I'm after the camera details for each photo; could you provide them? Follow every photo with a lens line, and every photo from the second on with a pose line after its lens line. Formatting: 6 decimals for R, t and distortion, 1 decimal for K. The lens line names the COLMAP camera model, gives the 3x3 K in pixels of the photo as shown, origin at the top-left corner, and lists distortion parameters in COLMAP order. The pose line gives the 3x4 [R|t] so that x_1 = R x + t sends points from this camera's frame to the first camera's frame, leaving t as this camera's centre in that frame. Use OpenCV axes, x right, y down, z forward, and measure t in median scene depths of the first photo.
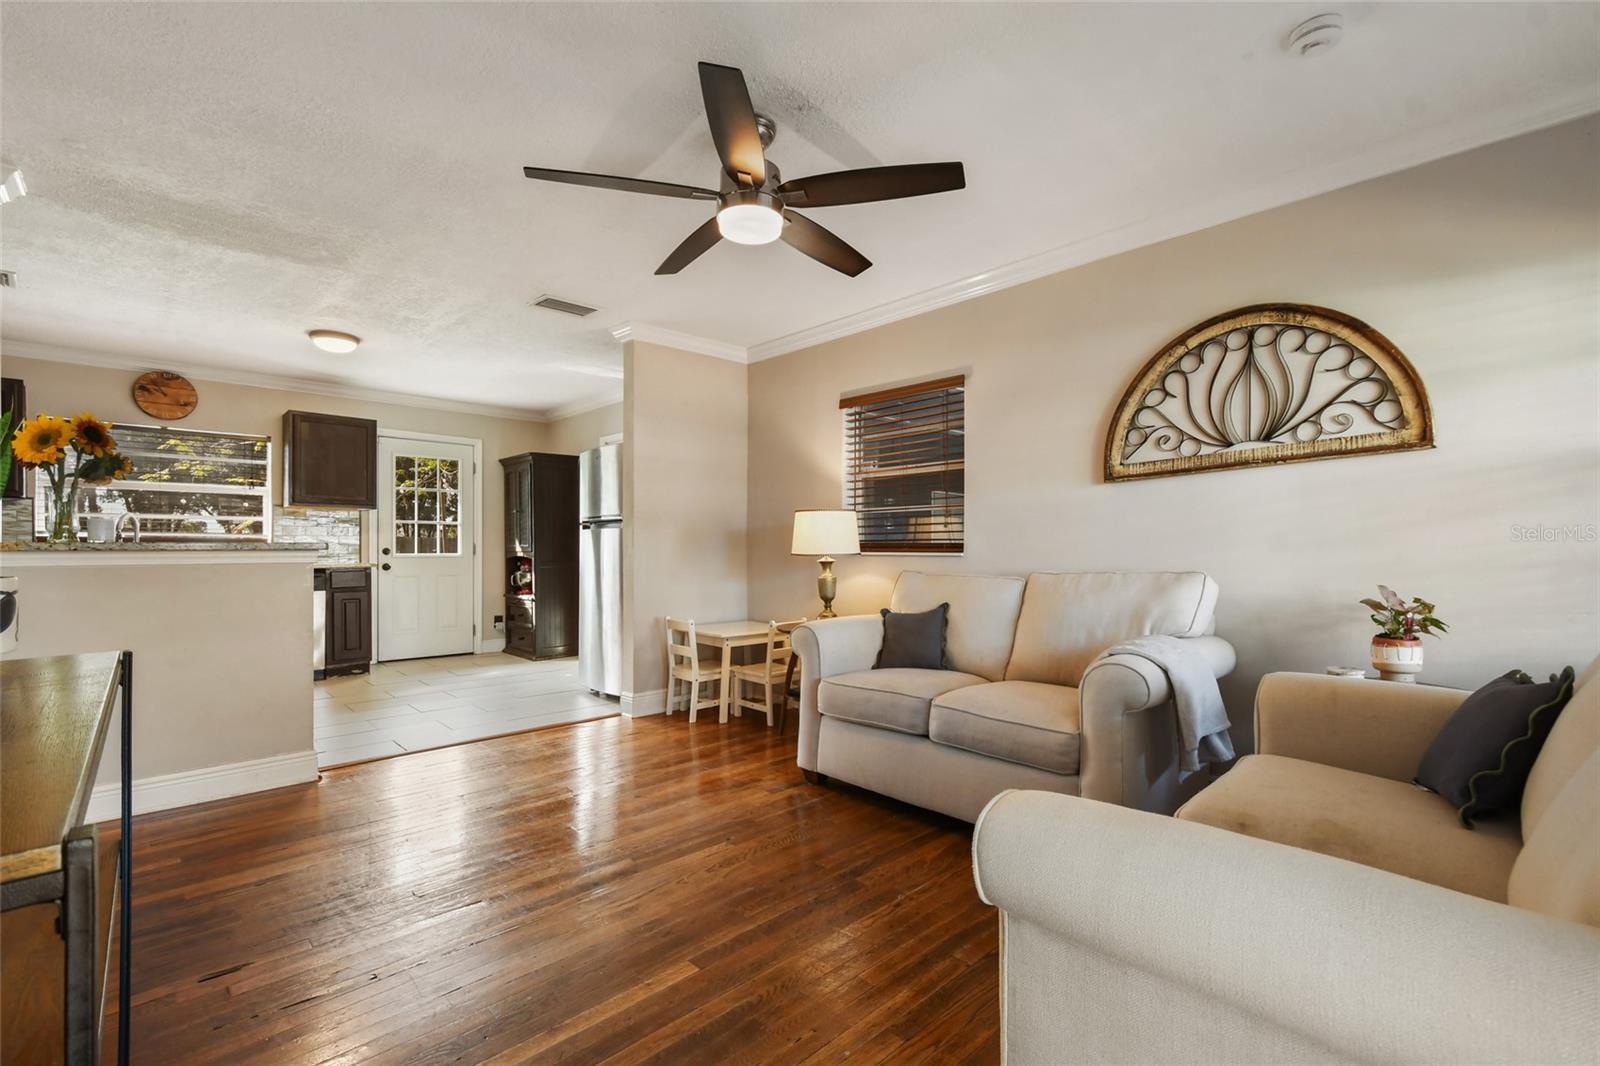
lens RADIAL K [[715.7, 0, 801.2], [0, 715.7, 545.2], [0, 0, 1]] dist [0.011990, -0.004413]
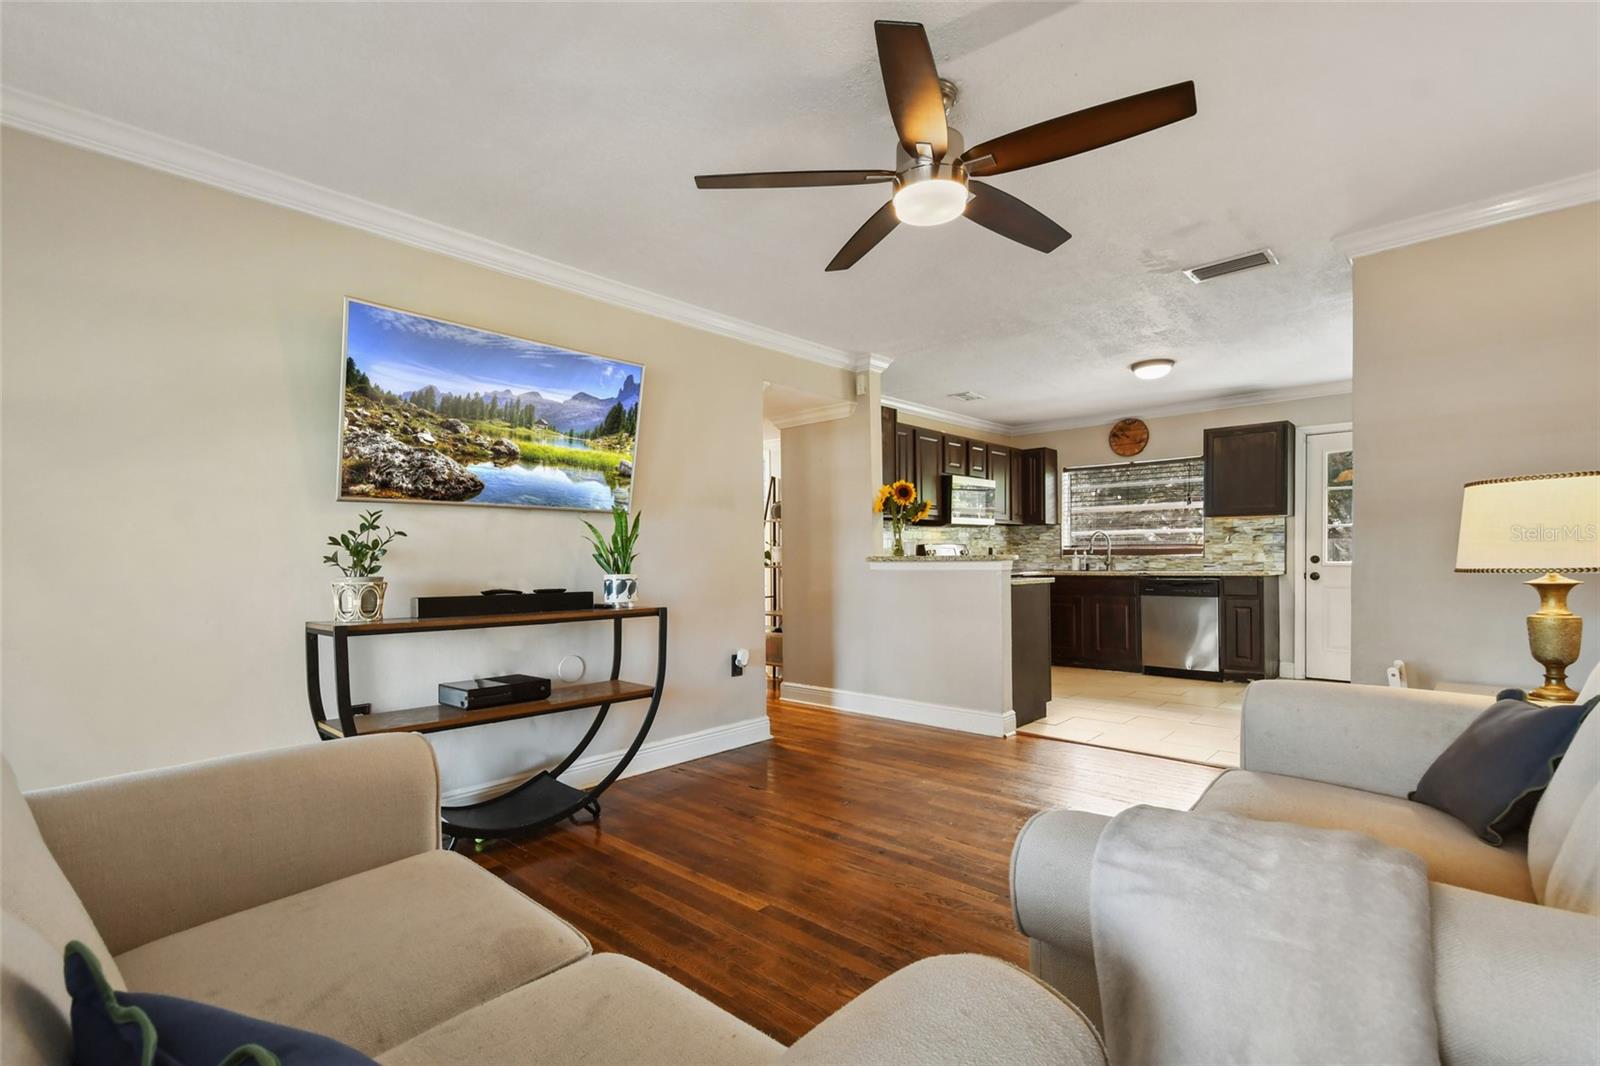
lens RADIAL K [[715.7, 0, 801.9], [0, 715.7, 573.6], [0, 0, 1]] dist [0.011990, -0.004413]
pose [[0.069445, 0.020506, -0.997375, 0.623015], [0.012572, 0.999691, 0.021428, -0.001960], [0.997507, -0.014027, 0.069166, 0.586042]]
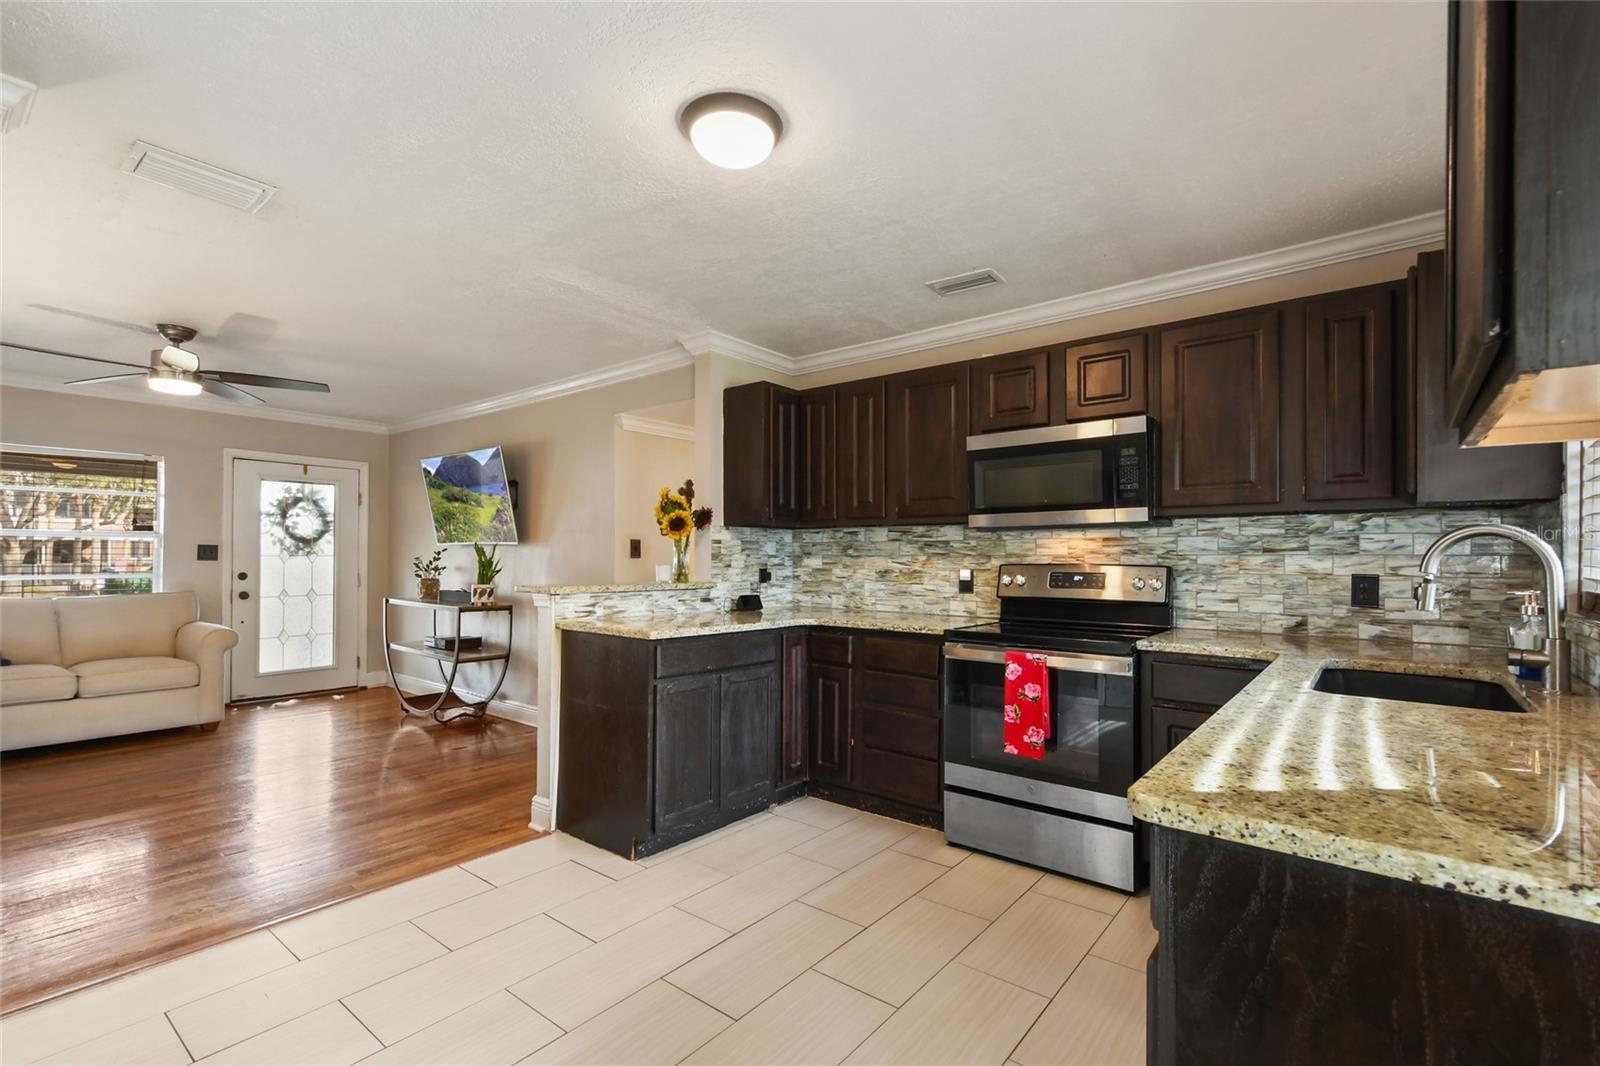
lens RADIAL K [[715.7, 0, 804.6], [0, 715.7, 556.4], [0, 0, 1]] dist [0.011990, -0.004413]
pose [[-0.989198, -0.005350, -0.146486, -0.957403], [-0.005029, 0.999984, -0.002560, -0.046774], [0.146497, -0.001796, -0.989209, 2.169472]]
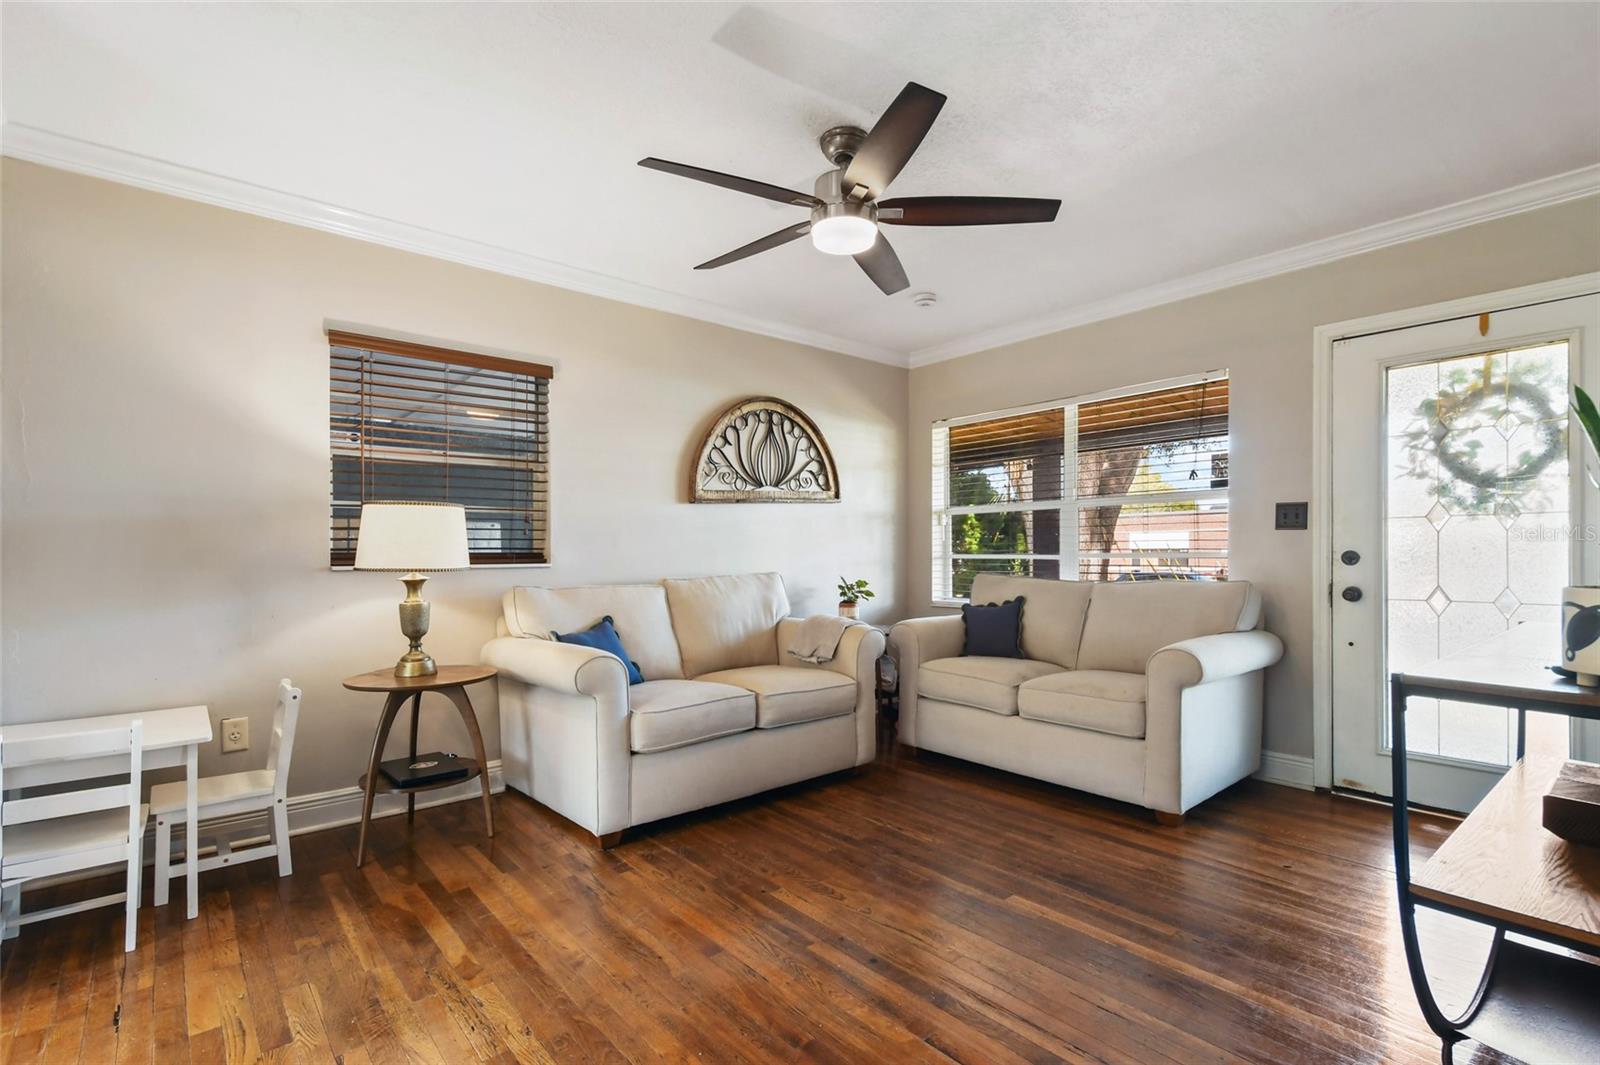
lens RADIAL K [[759.7, 0, 811.0], [0, 759.7, 546.7], [0, 0, 1]] dist [0.018129, 0.000260]
pose [[0.034204, 0.008283, 0.999381, -0.865530], [0.005153, 0.999951, -0.008464, -0.001111], [-0.999402, 0.005439, 0.034159, 0.763004]]
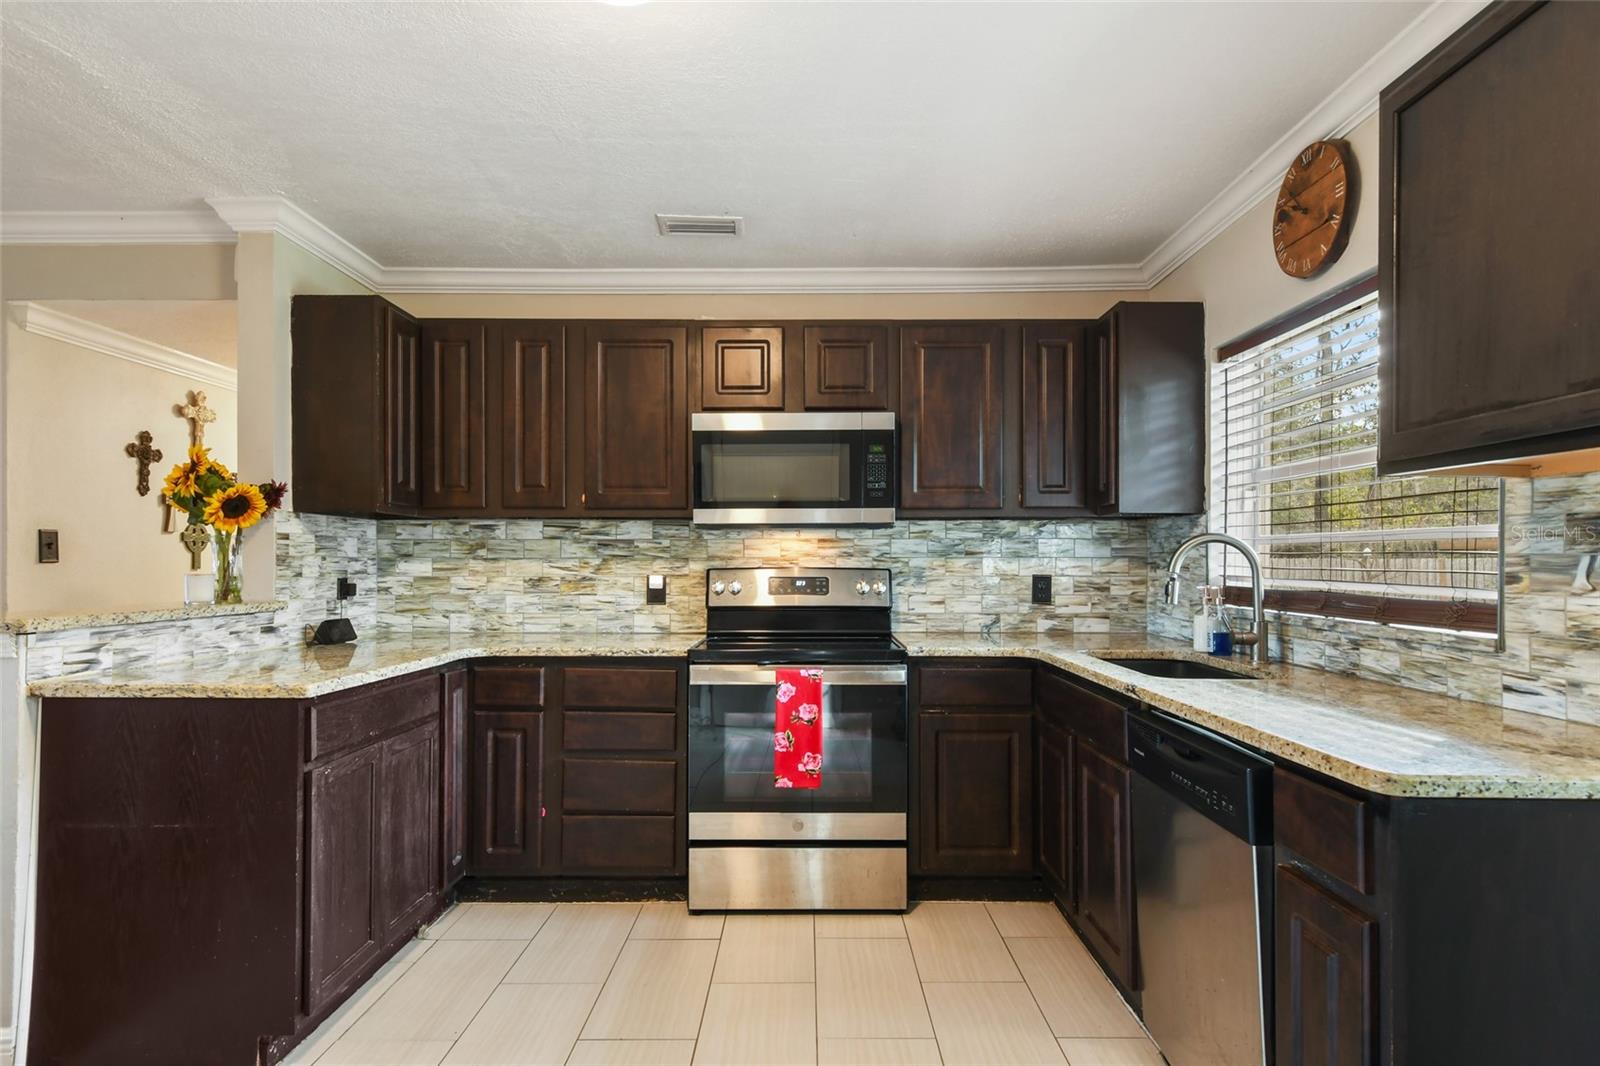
lens RADIAL K [[871.1, 0, 806.1], [0, 871.1, 559.9], [0, 0, 1]] dist [0.006776, -0.001870]
pose [[-0.681023, -0.003182, -0.732255, -0.666930], [-0.001280, 0.999994, -0.003155, -0.046788], [0.732261, -0.001211, -0.681023, 1.976588]]
